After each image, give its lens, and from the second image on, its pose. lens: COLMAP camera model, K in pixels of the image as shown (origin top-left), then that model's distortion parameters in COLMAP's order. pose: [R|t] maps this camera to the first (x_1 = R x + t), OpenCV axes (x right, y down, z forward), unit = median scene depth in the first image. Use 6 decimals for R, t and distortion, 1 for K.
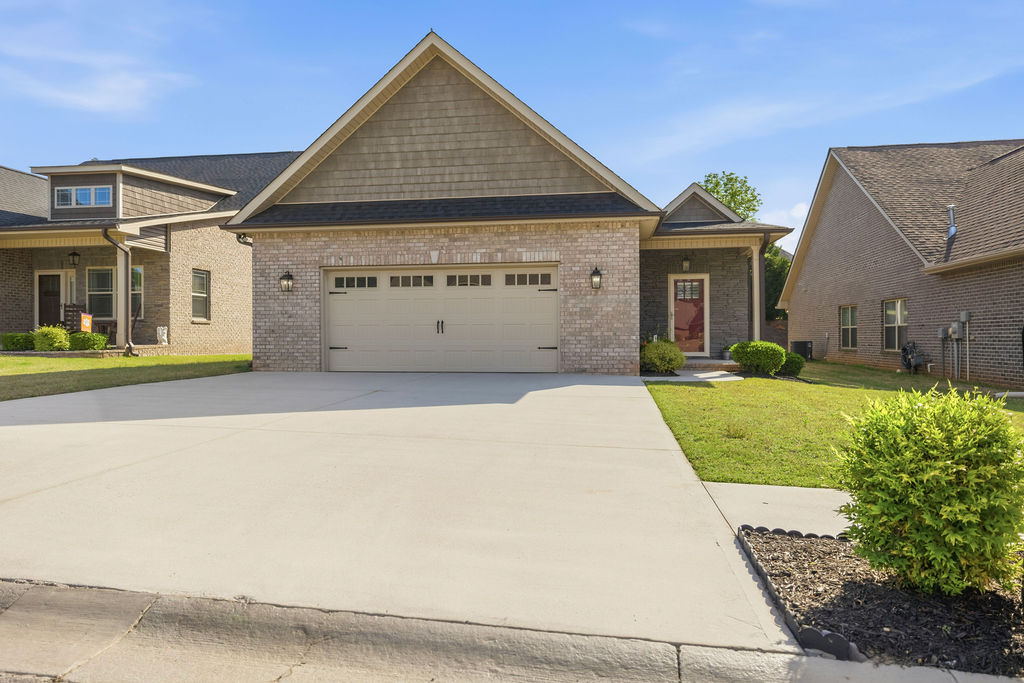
lens RADIAL K [[641.7, 0, 511.8], [0, 641.7, 340.7], [0, 0, 1]] dist [-0.005874, -0.003898]
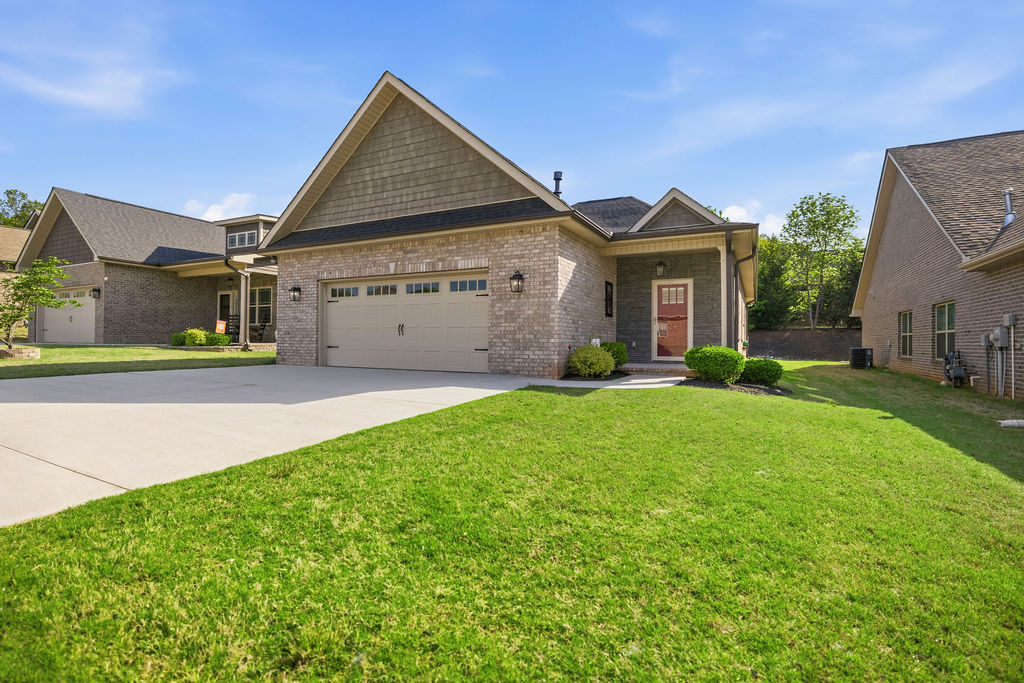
lens RADIAL K [[474.2, 0, 509.8], [0, 474.2, 339.0], [0, 0, 1]] dist [-0.011715, 0.000387]
pose [[0.946800, 0.009433, -0.321684, 0.335604], [-0.013061, 0.999873, -0.009119, 0.000316], [0.321557, 0.012836, 0.946803, 0.261003]]
